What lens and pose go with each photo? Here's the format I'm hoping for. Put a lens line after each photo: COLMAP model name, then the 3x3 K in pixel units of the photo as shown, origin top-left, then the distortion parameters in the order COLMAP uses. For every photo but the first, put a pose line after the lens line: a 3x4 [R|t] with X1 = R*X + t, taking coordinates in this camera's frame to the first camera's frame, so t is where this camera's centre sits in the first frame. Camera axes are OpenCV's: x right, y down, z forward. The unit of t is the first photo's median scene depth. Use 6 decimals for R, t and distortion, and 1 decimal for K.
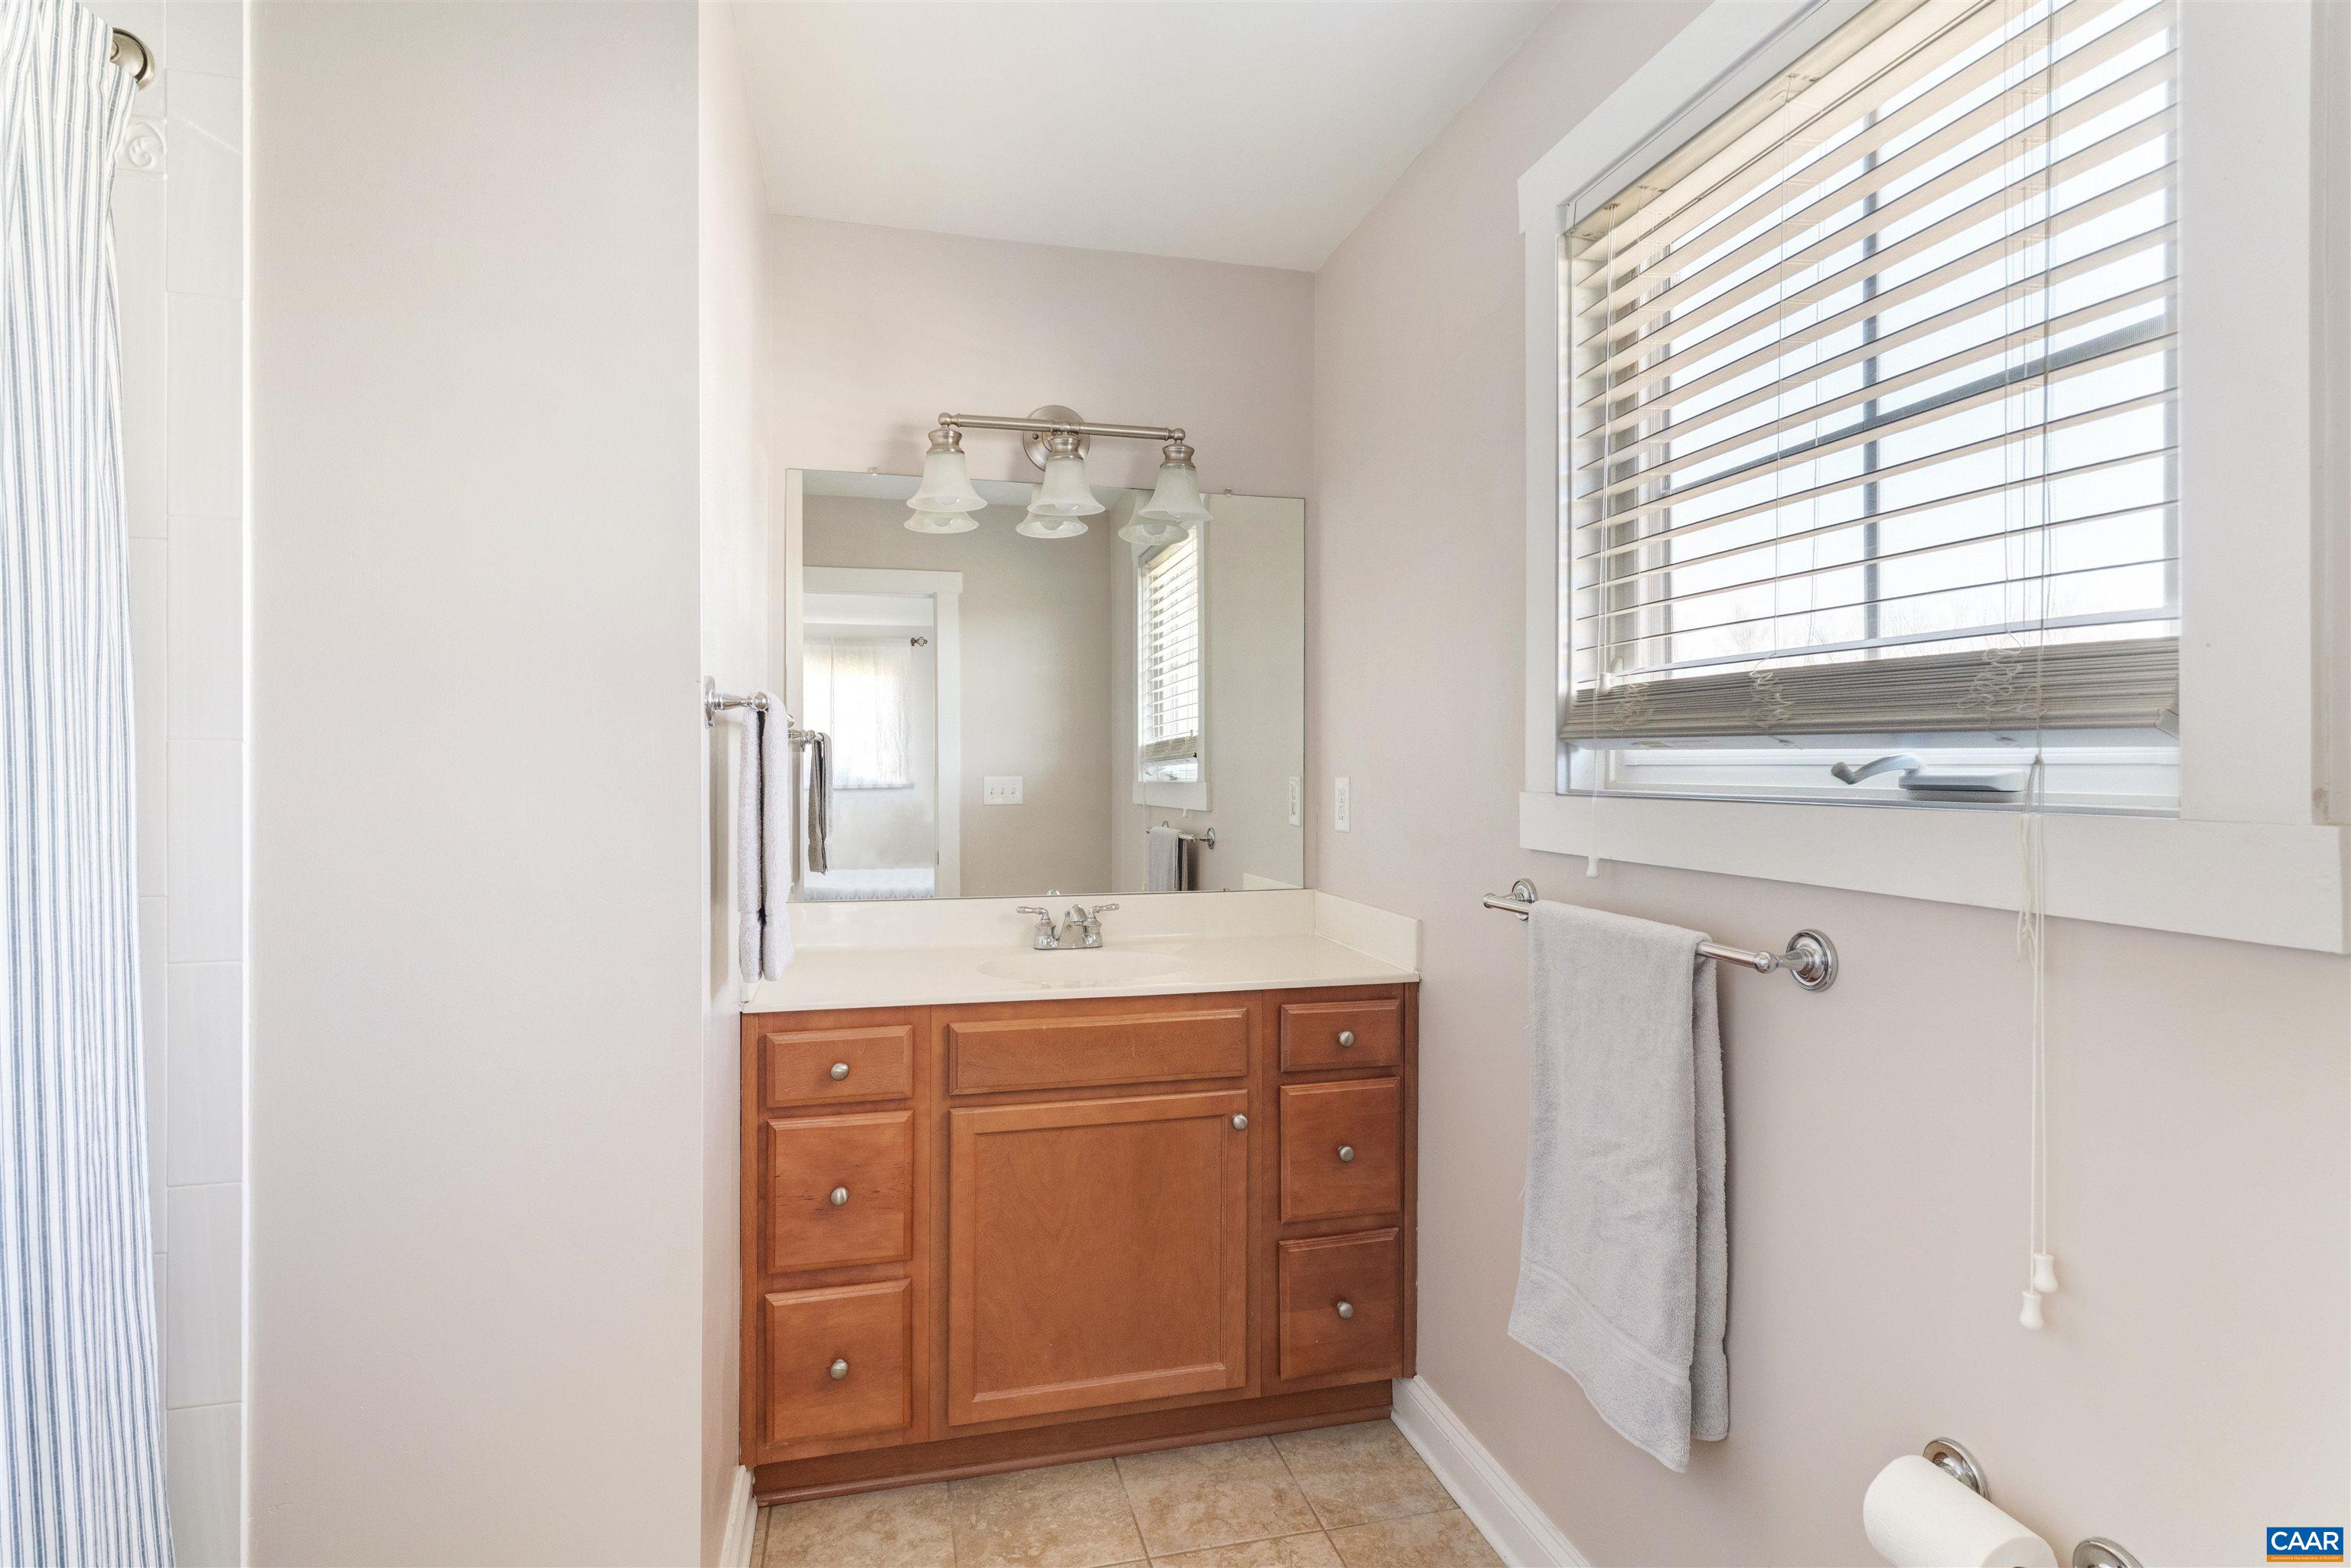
lens RADIAL K [[1173.6, 0, 1177.3], [0, 1173.6, 776.3], [0, 0, 1]] dist [-0.012071, -0.001429]
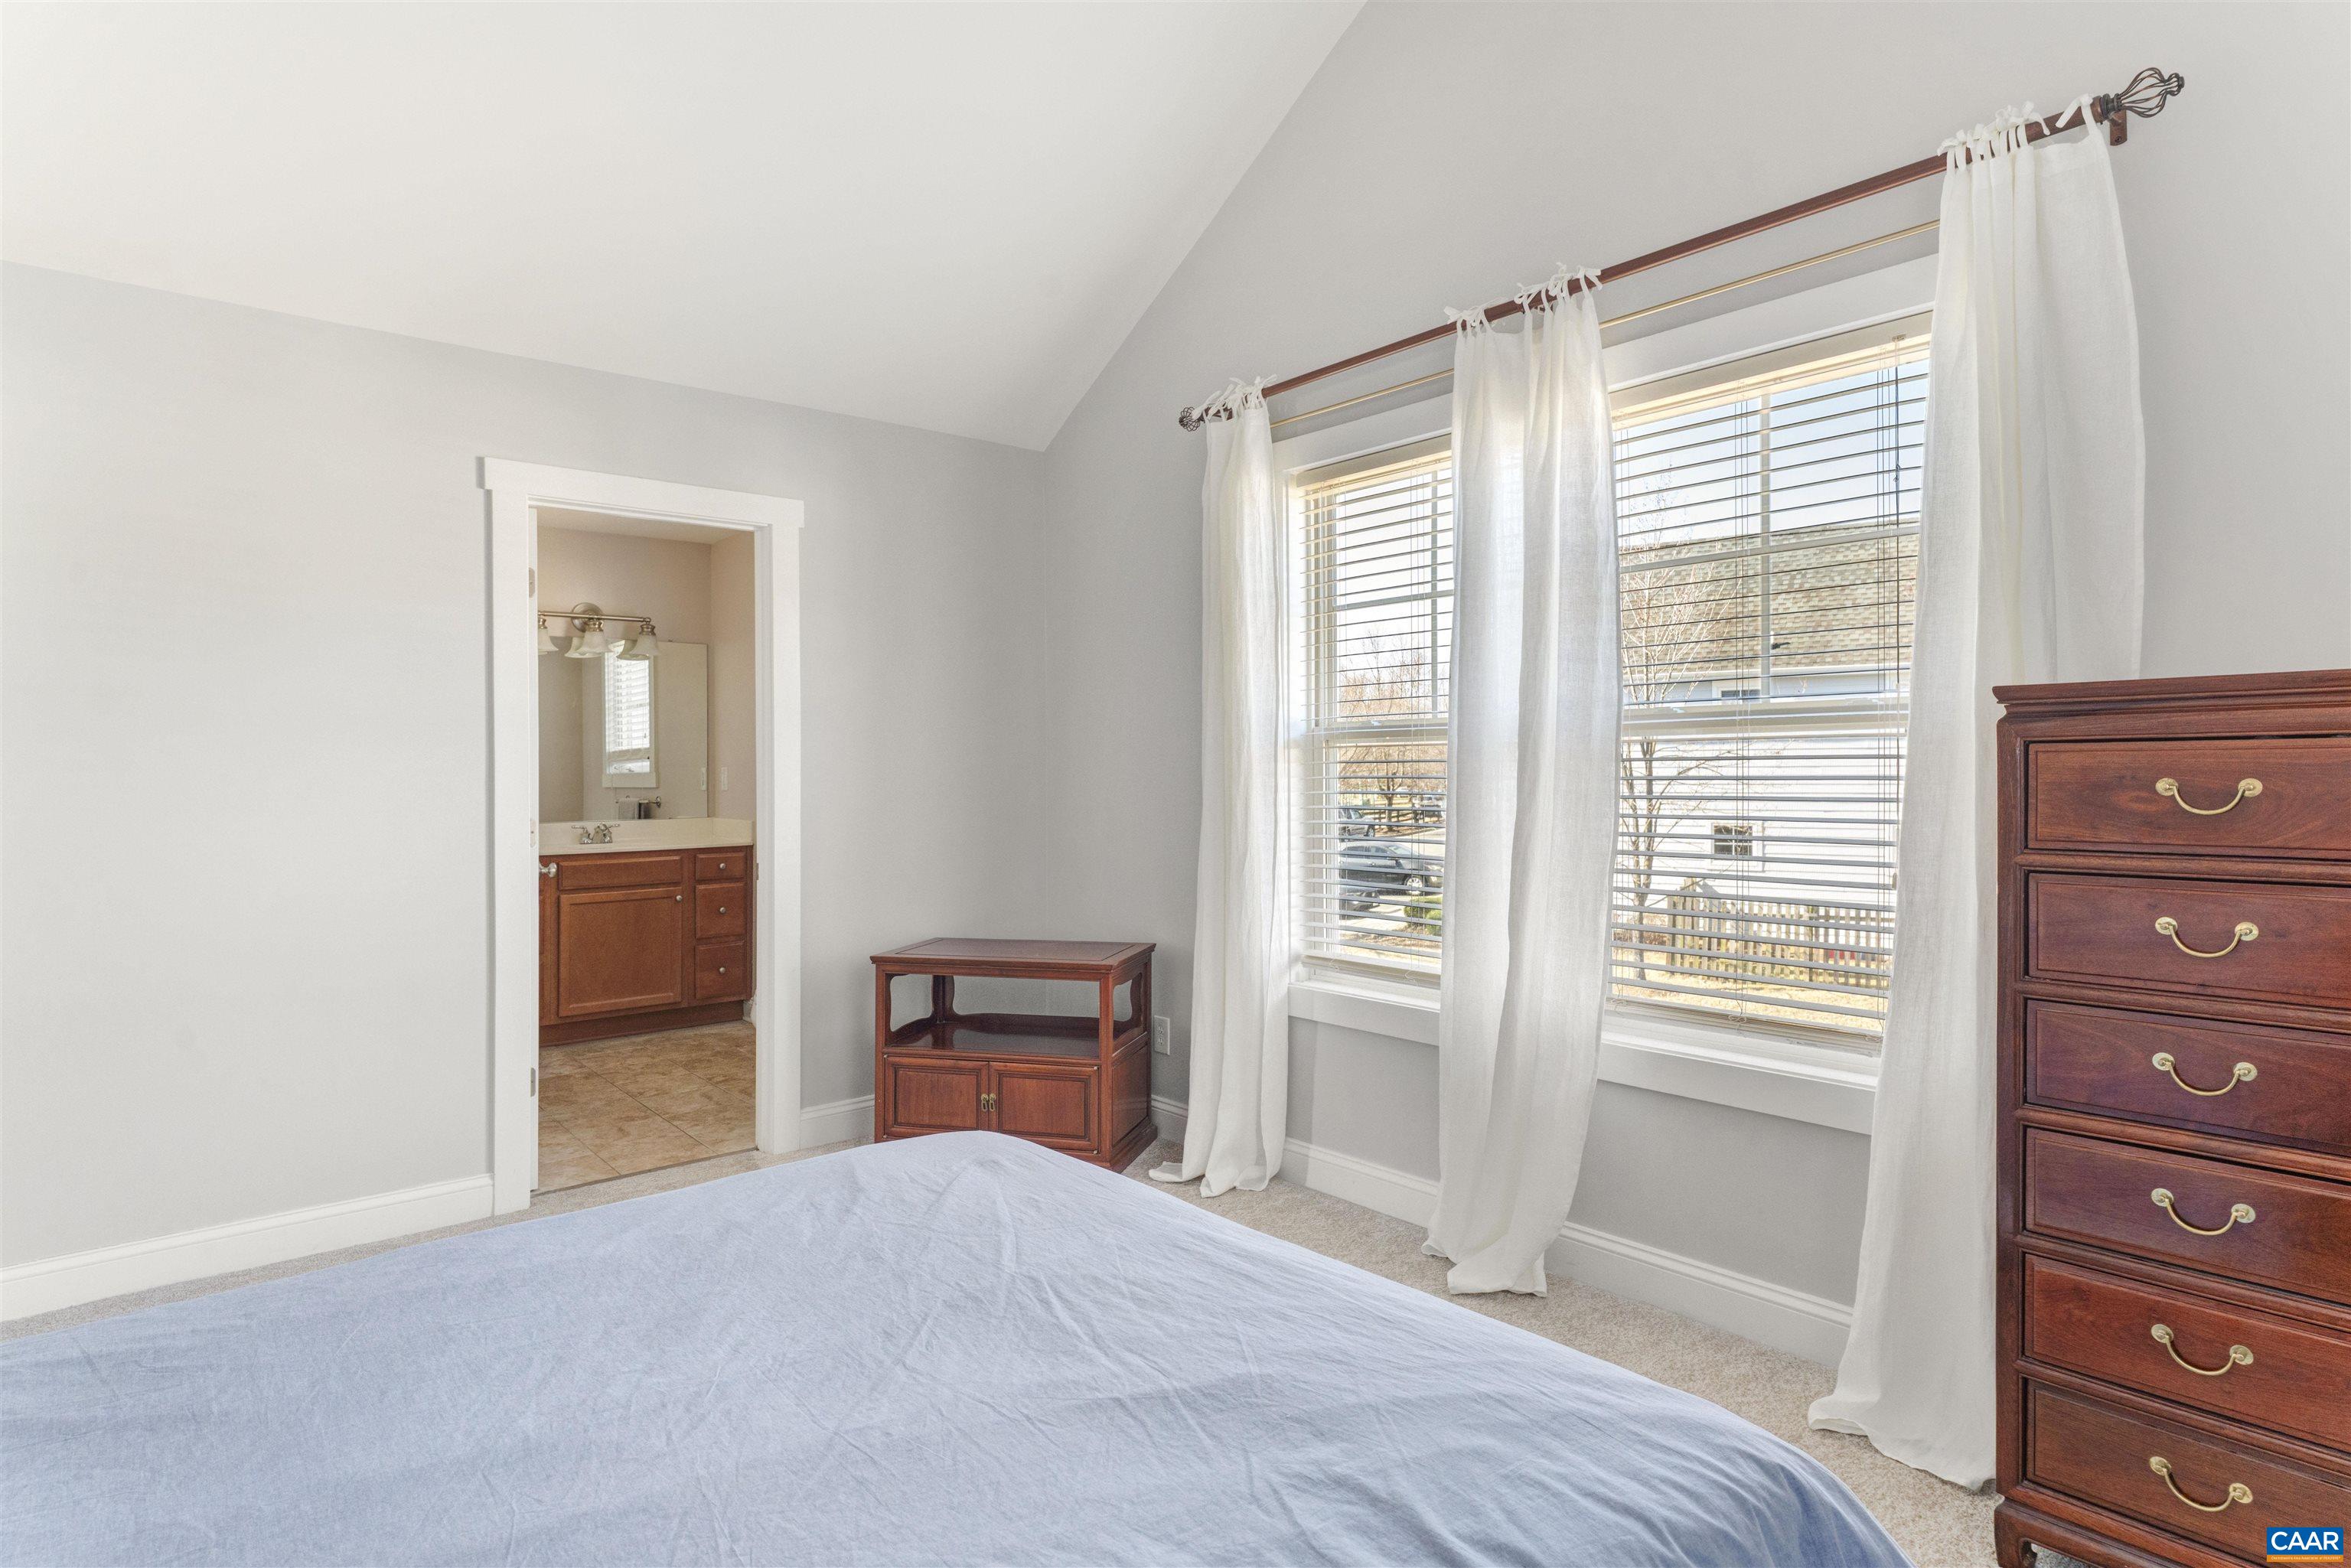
lens RADIAL K [[1263.9, 0, 1180.3], [0, 1263.9, 775.4], [0, 0, 1]] dist [0.002548, -0.005477]
pose [[0.902595, -0.004899, 0.430462, -0.144894], [0.005675, 0.999984, -0.000519, 0.026022], [-0.430452, 0.002911, 0.902609, -1.965400]]
